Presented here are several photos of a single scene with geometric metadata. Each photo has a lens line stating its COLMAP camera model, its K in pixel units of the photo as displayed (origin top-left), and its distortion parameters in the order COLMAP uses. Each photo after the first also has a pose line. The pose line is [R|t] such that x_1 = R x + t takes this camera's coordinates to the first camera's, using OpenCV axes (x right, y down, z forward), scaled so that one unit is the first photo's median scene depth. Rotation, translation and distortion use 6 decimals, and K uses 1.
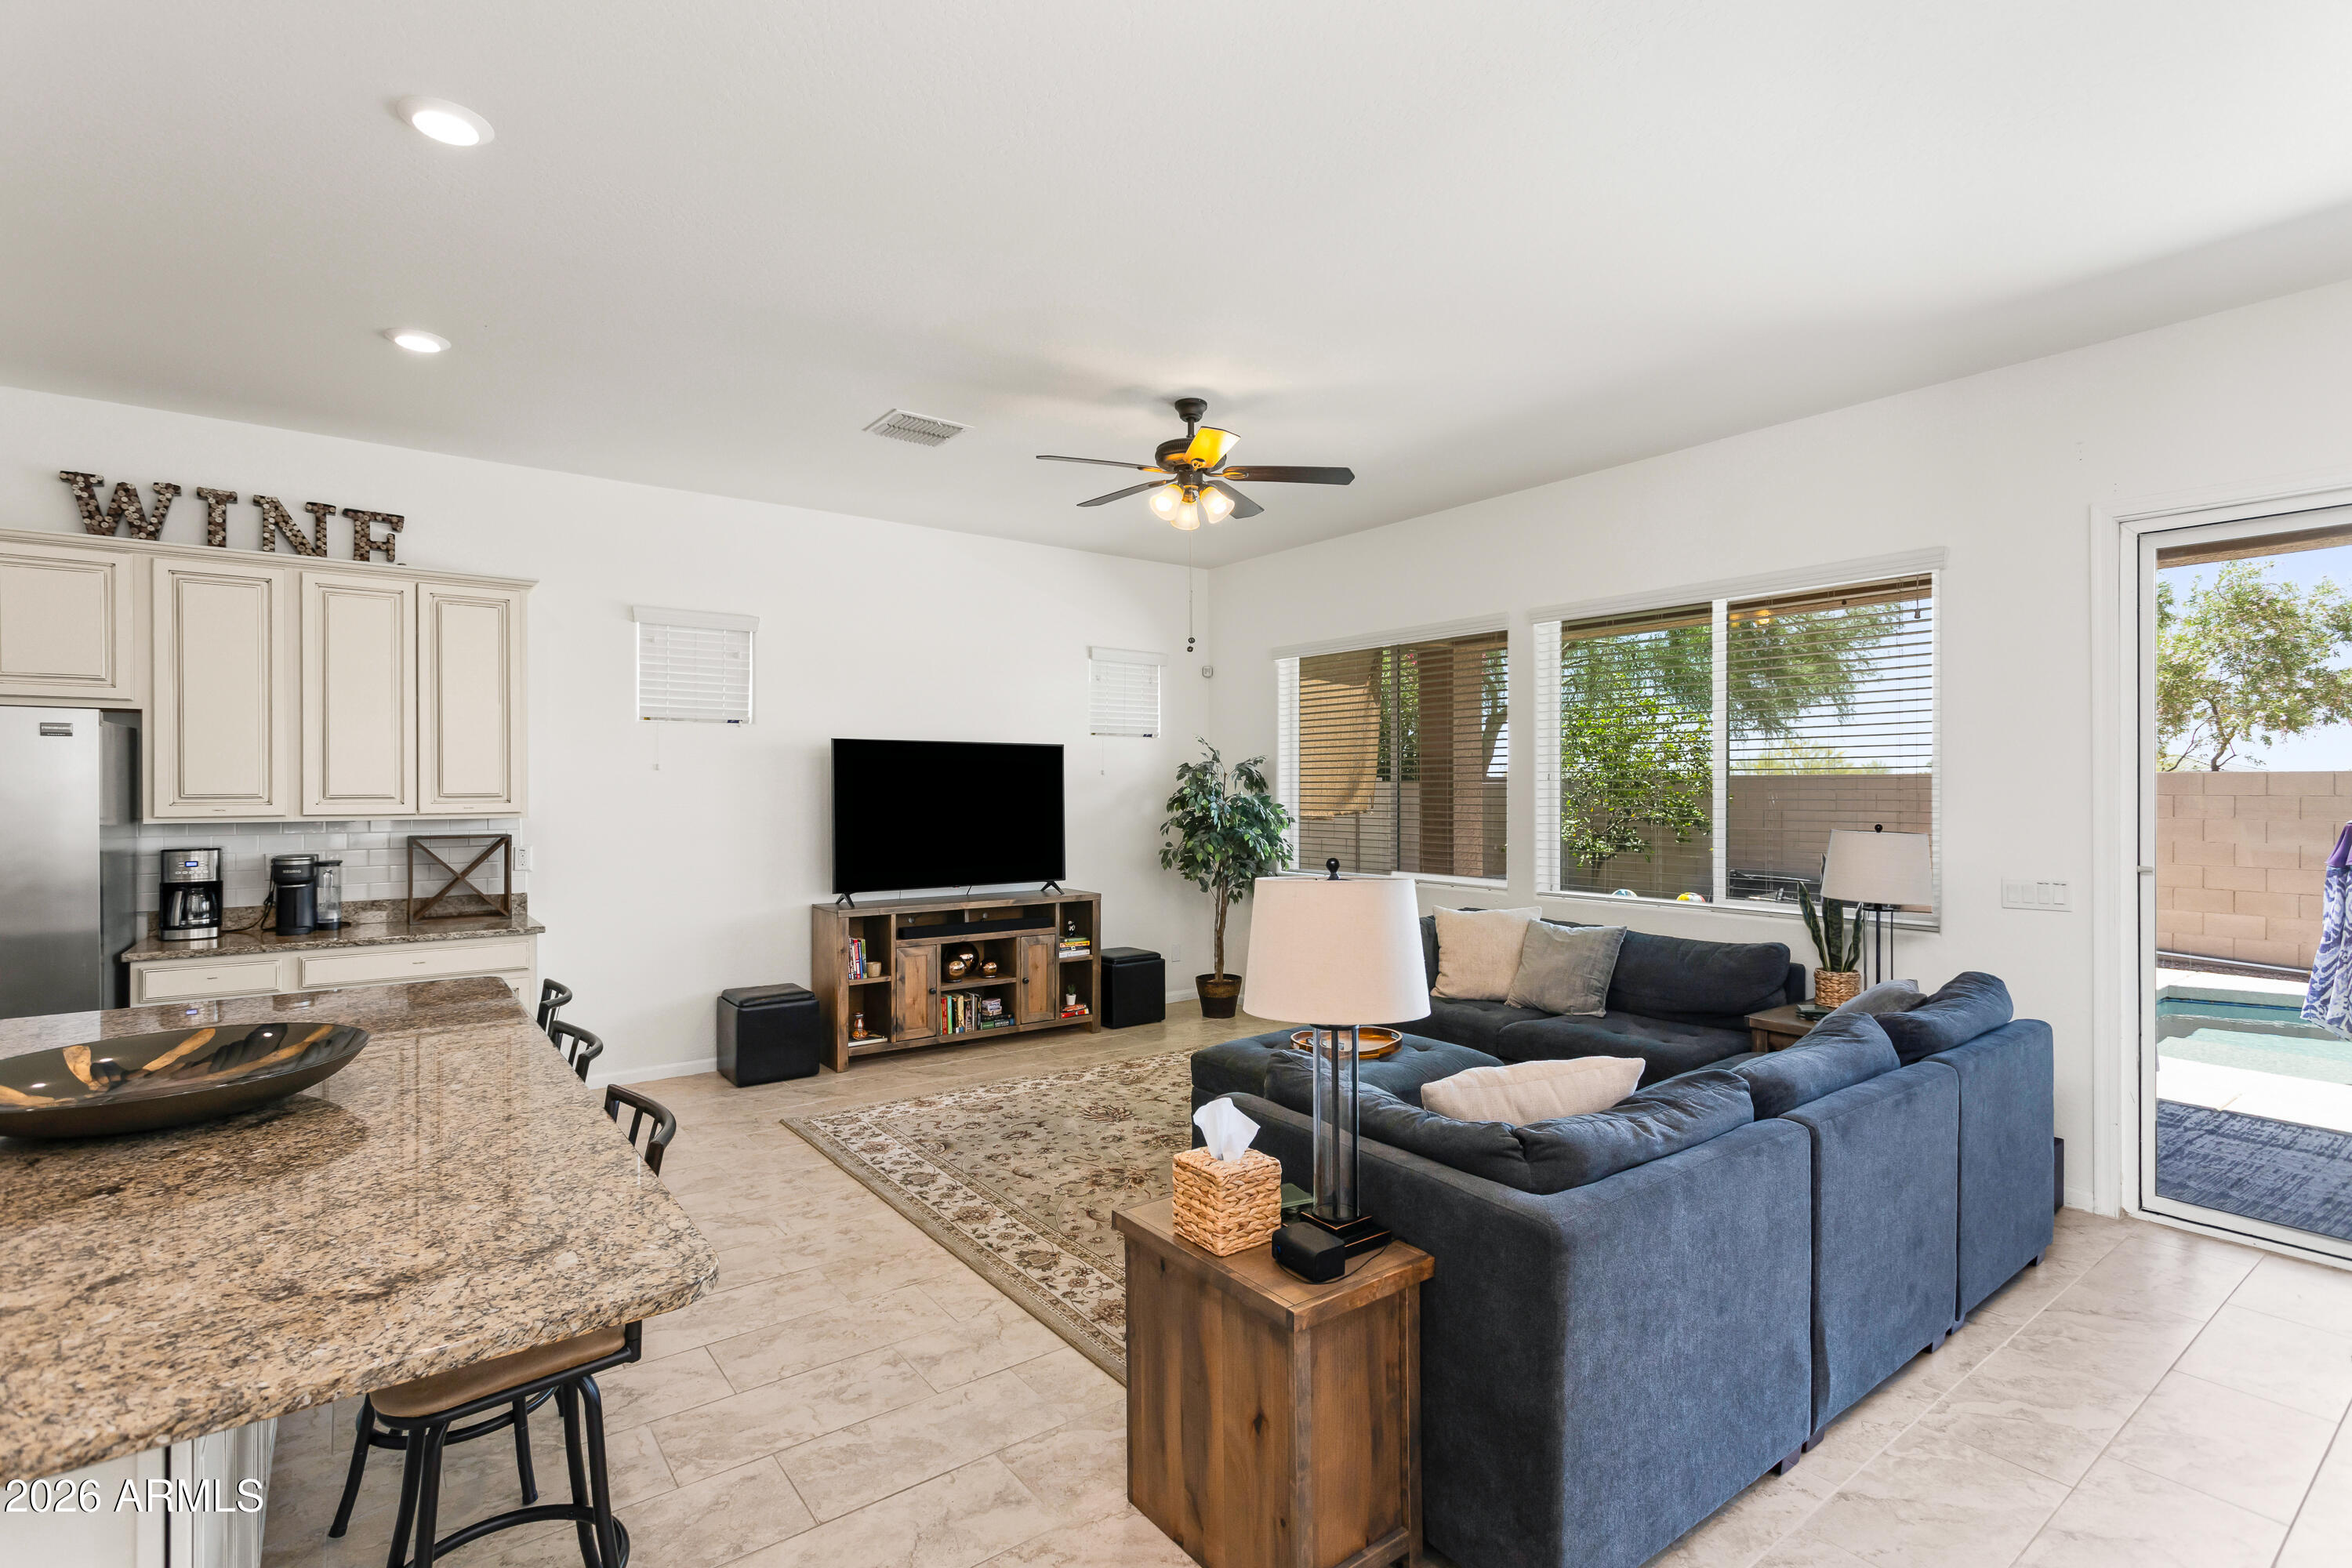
lens RADIAL K [[1103.8, 0, 1170.6], [0, 1103.8, 786.5], [0, 0, 1]] dist [0.005564, 0.000370]
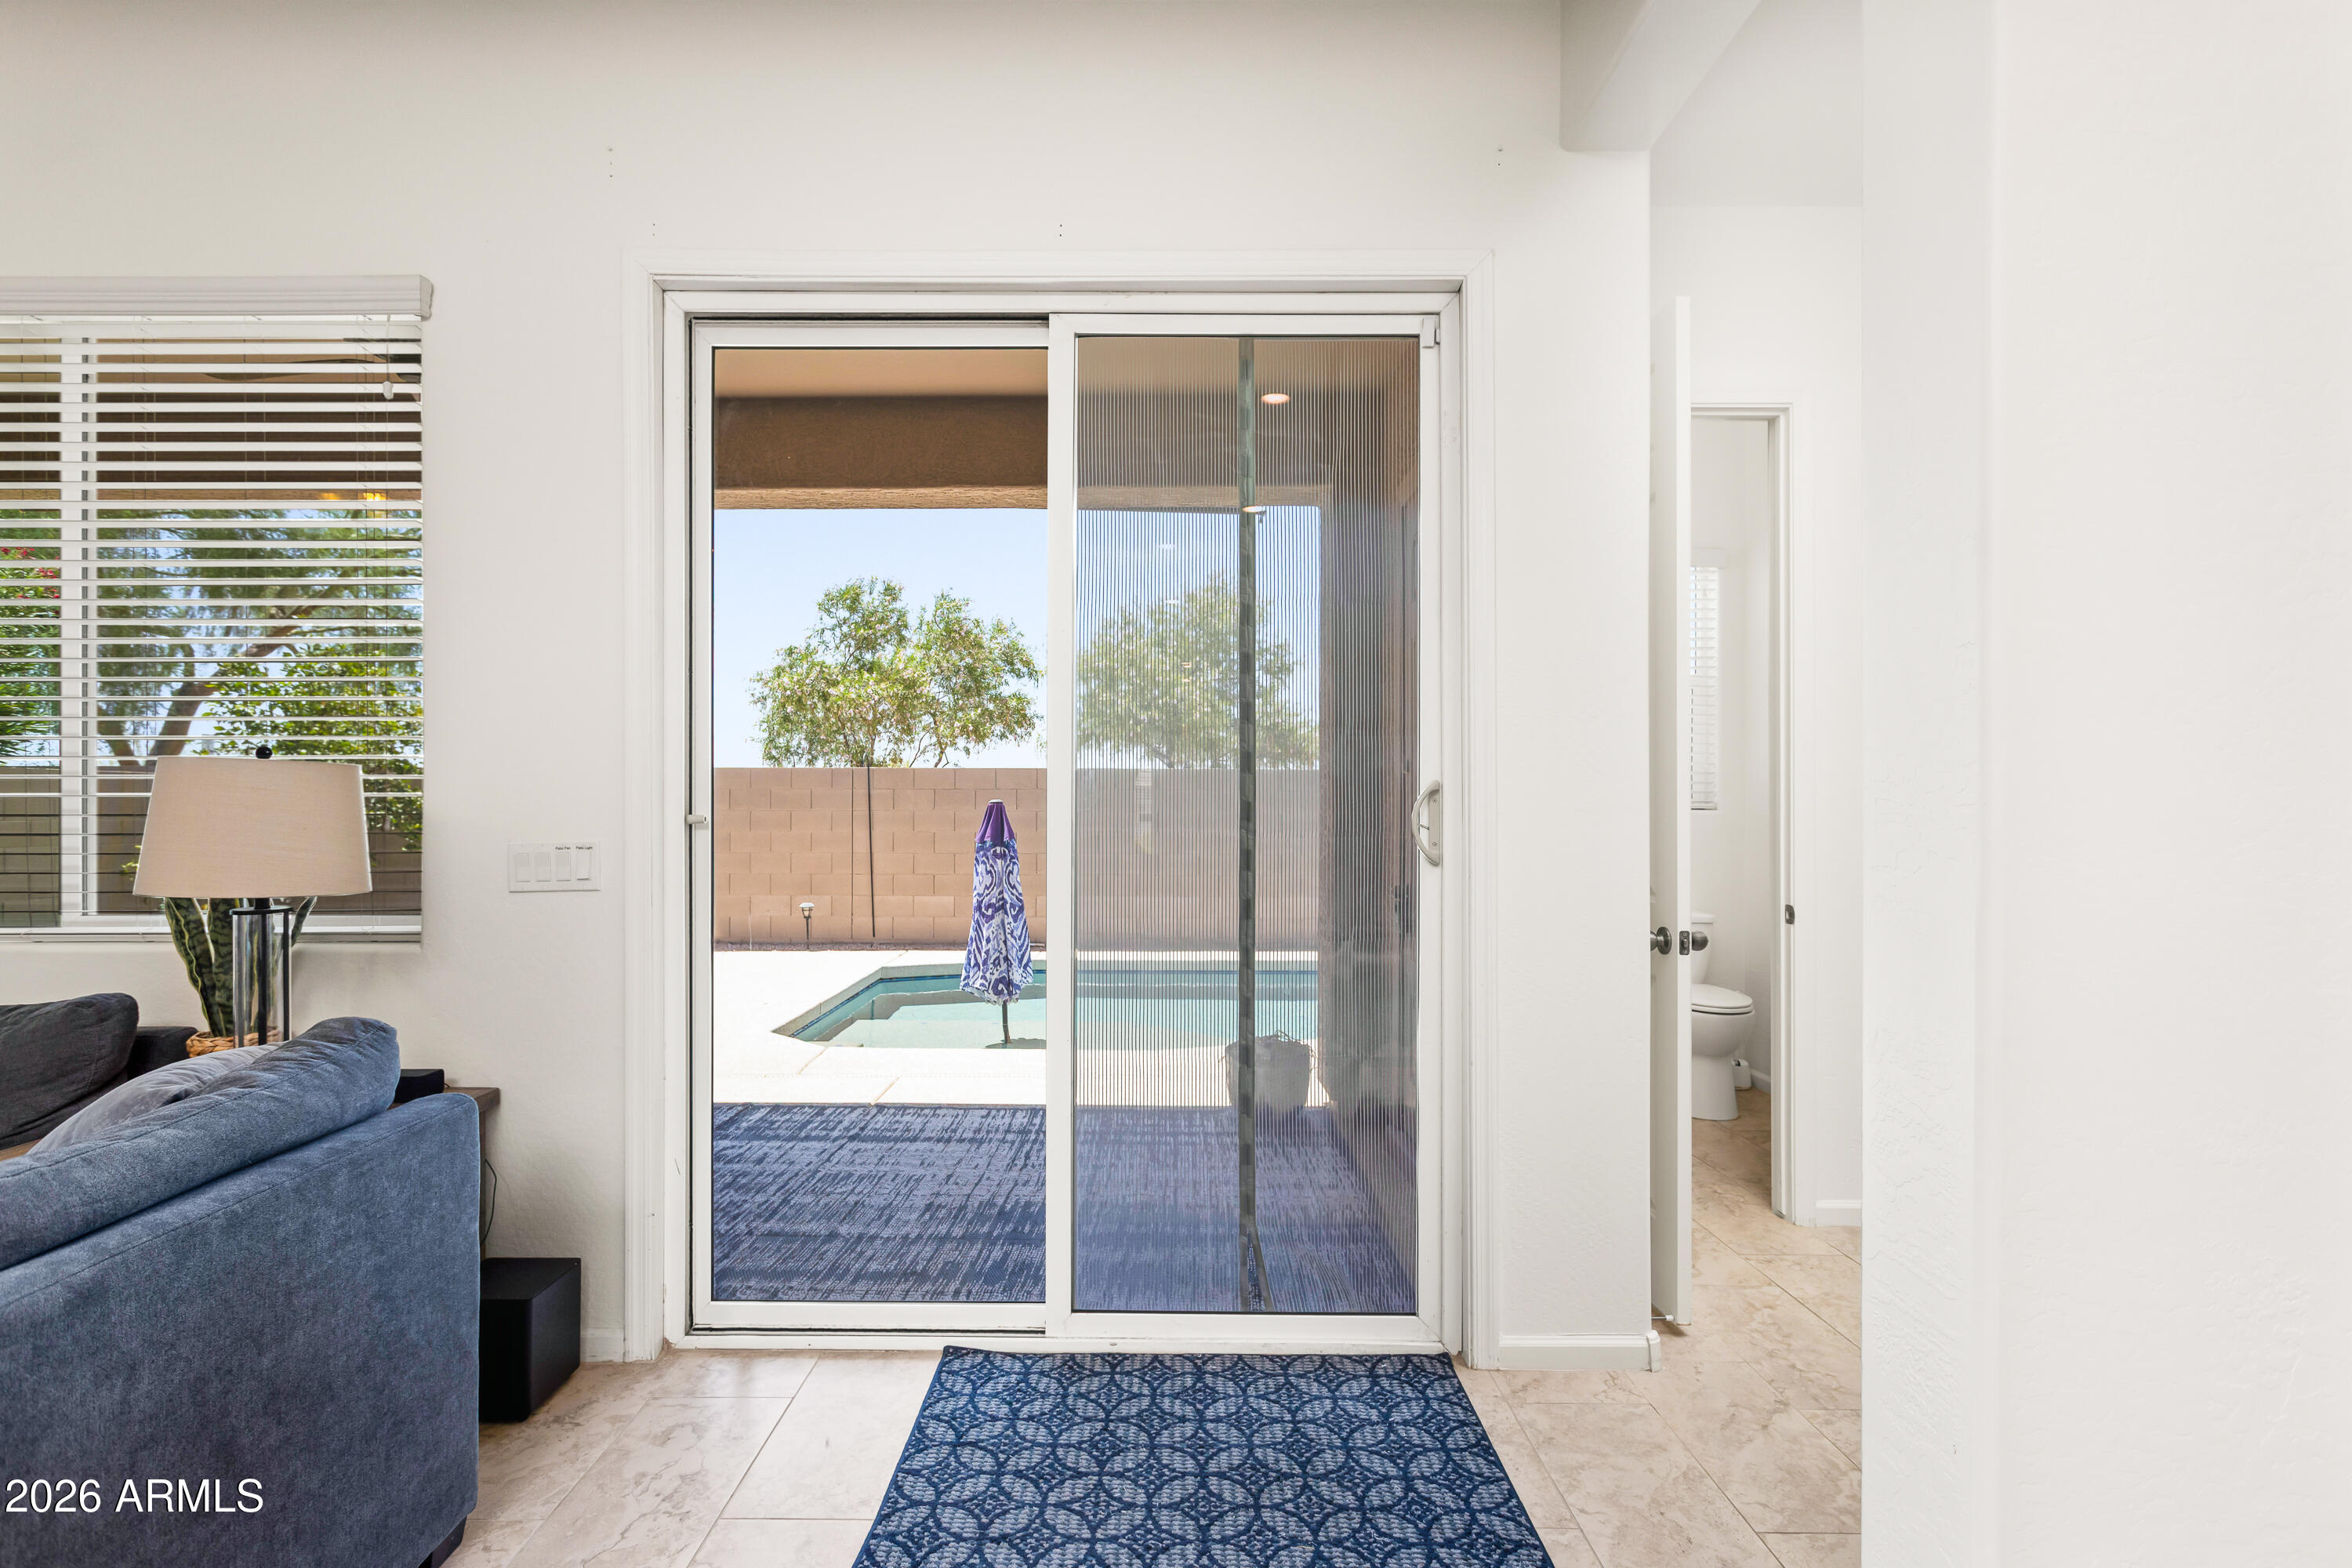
lens RADIAL K [[1103.8, 0, 1168.8], [0, 1103.8, 798.9], [0, 0, 1]] dist [0.005564, 0.000370]
pose [[0.593603, 0.007750, 0.804721, 0.435904], [-0.001662, 0.999963, -0.008404, 0.057283], [-0.804756, 0.003651, 0.593594, 0.320077]]
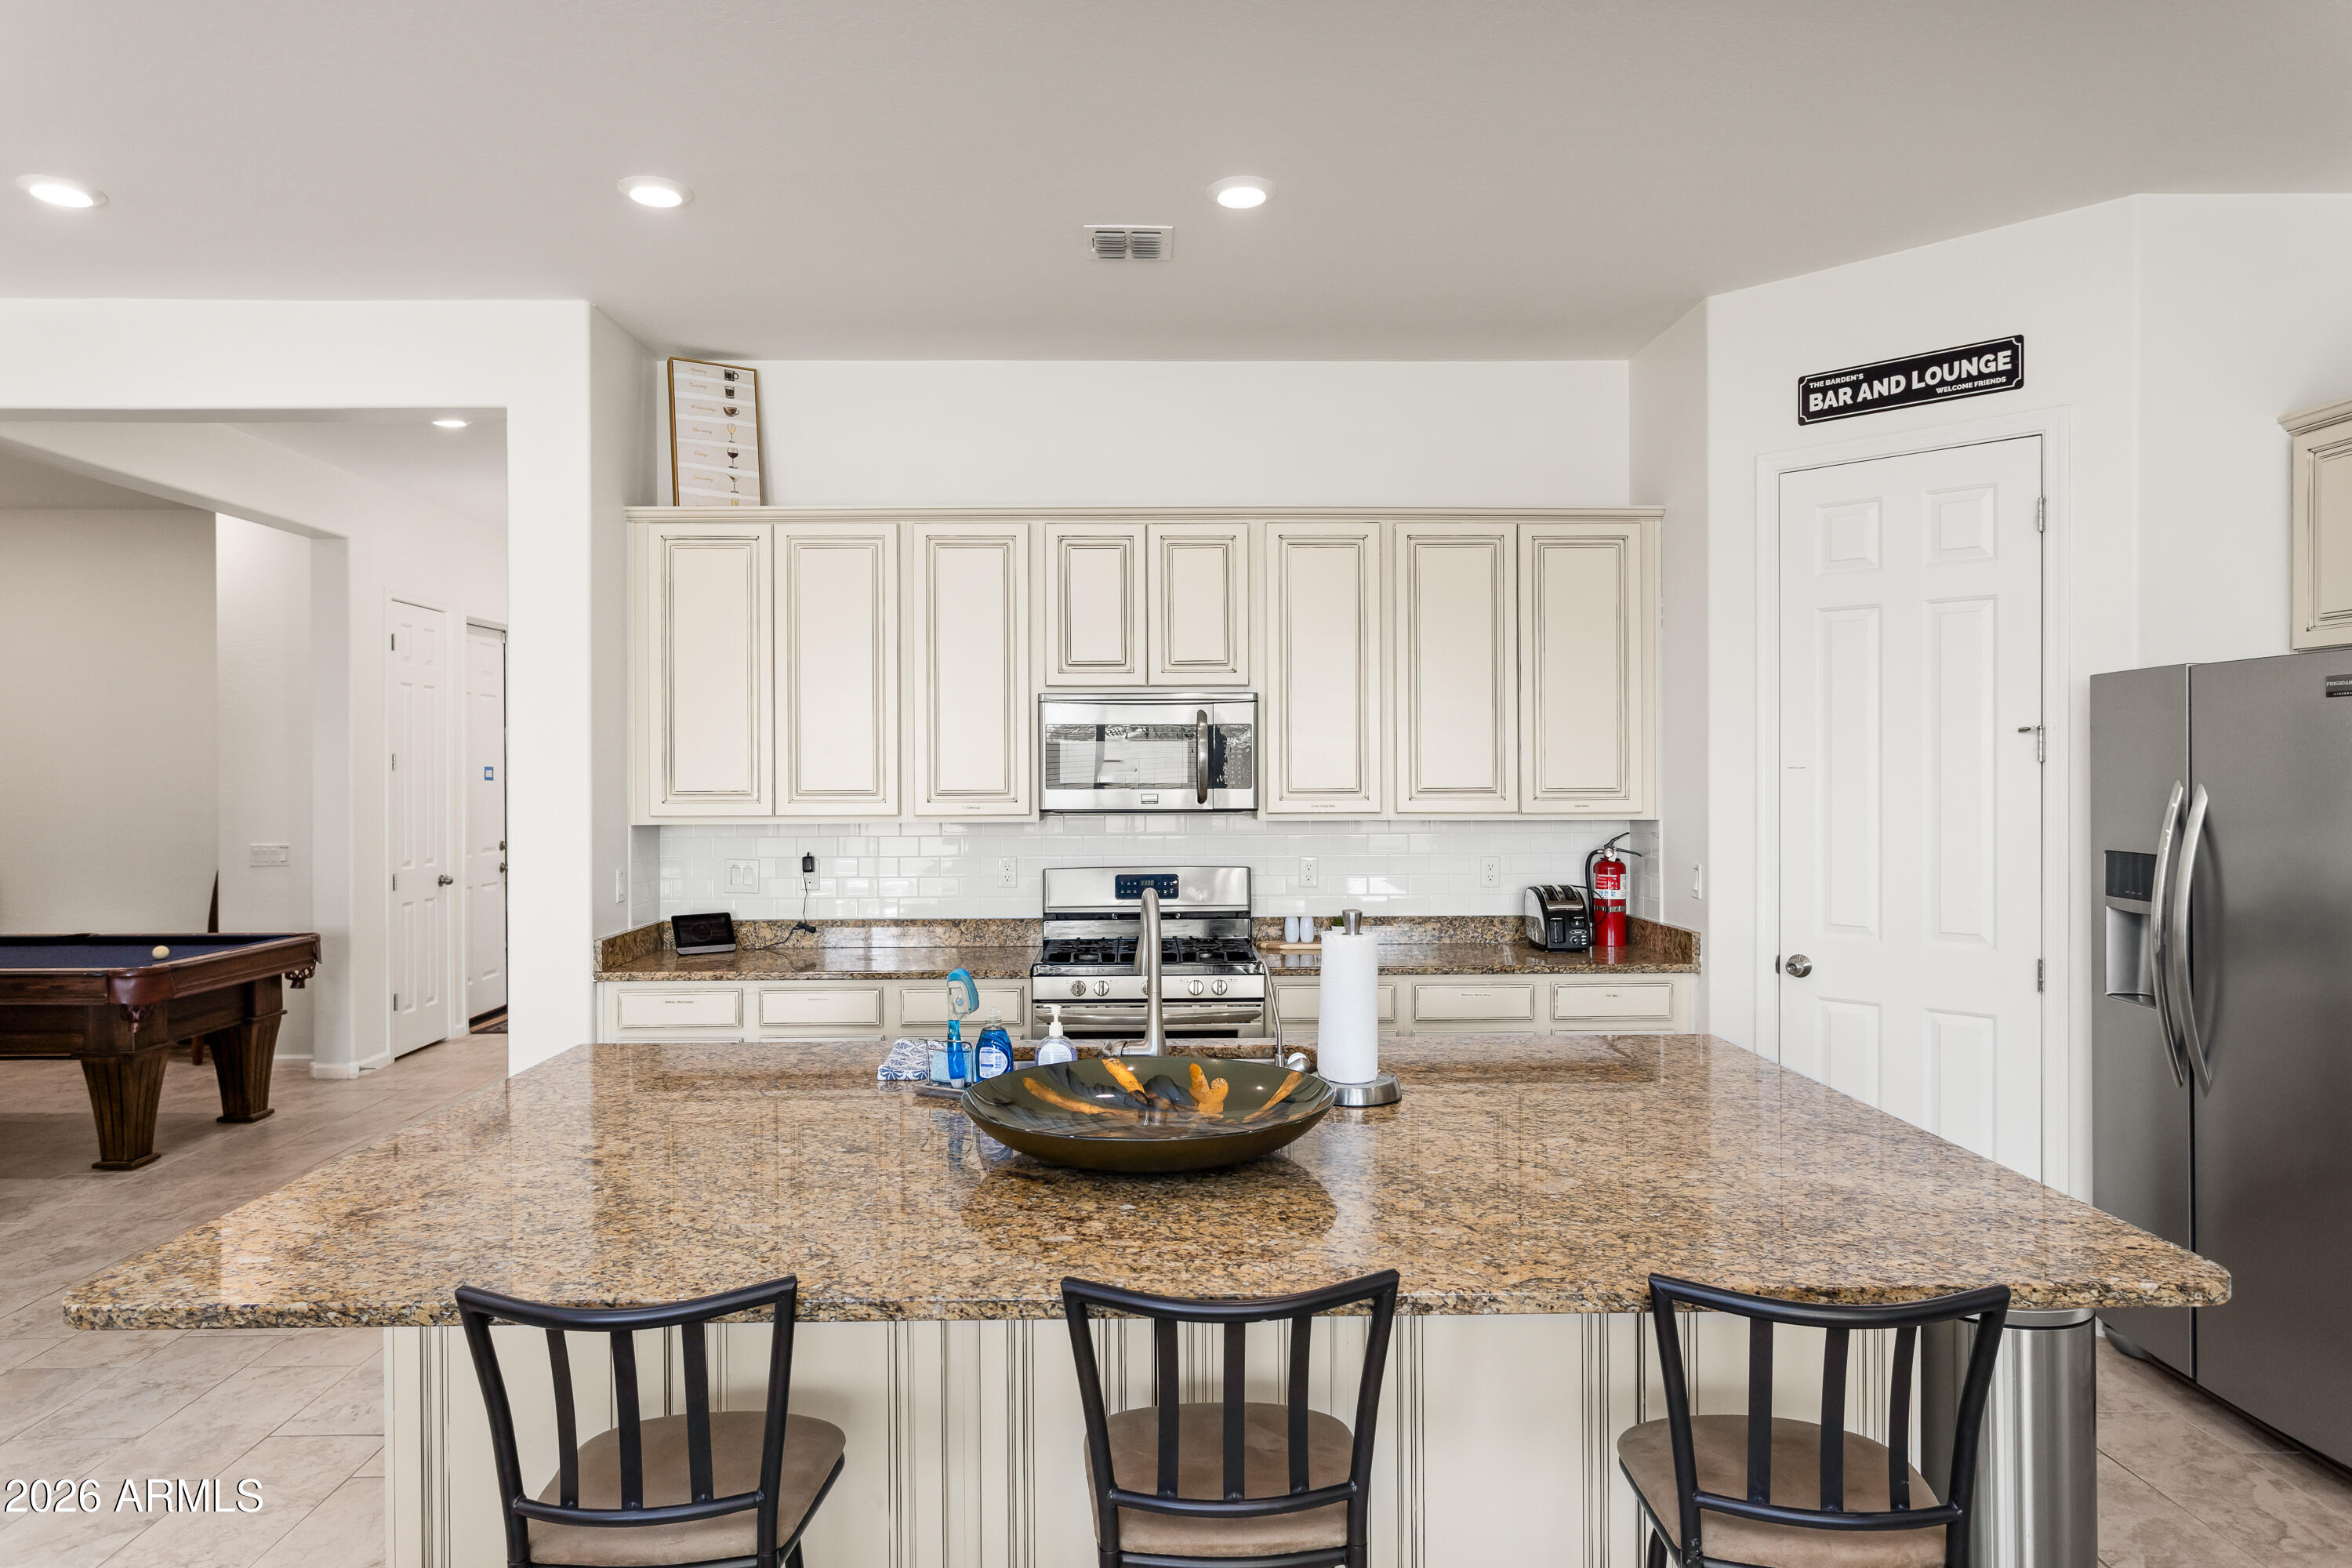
lens RADIAL K [[1440.1, 0, 1179.2], [0, 1440.1, 774.9], [0, 0, 1]] dist [0.001847, -0.001236]
pose [[-0.579964, 0.006727, -0.814614, 0.014535], [0.004531, 0.999977, 0.005032, -0.008324], [0.814629, -0.000773, -0.579981, 0.778118]]
